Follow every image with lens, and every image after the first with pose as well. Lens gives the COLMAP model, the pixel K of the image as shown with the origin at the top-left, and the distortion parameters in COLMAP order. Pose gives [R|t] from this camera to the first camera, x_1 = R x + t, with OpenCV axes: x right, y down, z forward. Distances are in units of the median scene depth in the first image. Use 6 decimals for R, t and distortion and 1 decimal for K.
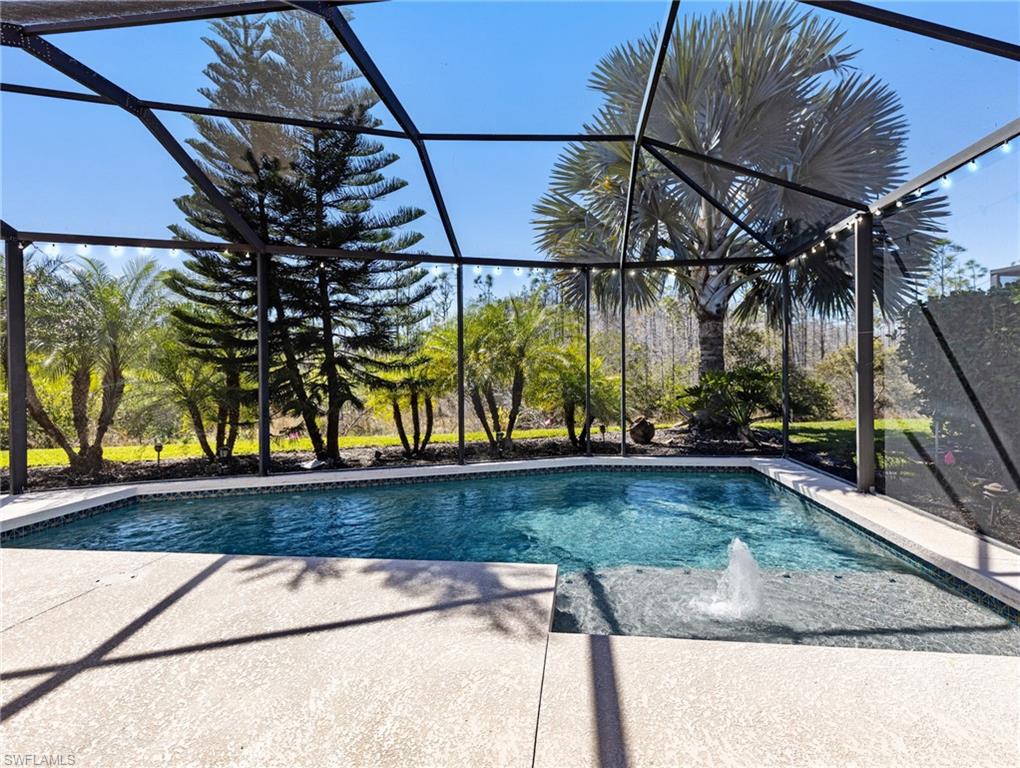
lens RADIAL K [[521.8, 0, 525.9], [0, 521.8, 363.9], [0, 0, 1]] dist [0.005773, 0.000492]
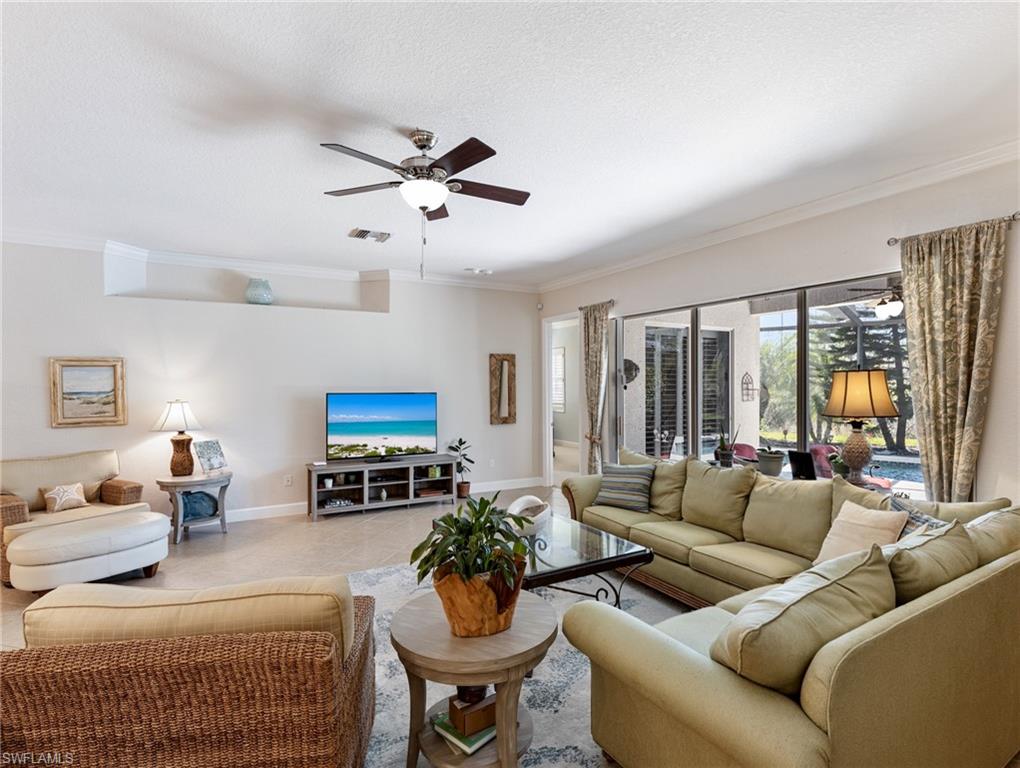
lens RADIAL K [[521.8, 0, 517.9], [0, 521.8, 389.5], [0, 0, 1]] dist [0.005773, 0.000492]
pose [[0.580172, 0.014761, -0.814360, 0.220638], [0.008627, 0.999668, 0.024266, -0.042669], [0.814449, -0.021103, 0.579852, -0.798729]]
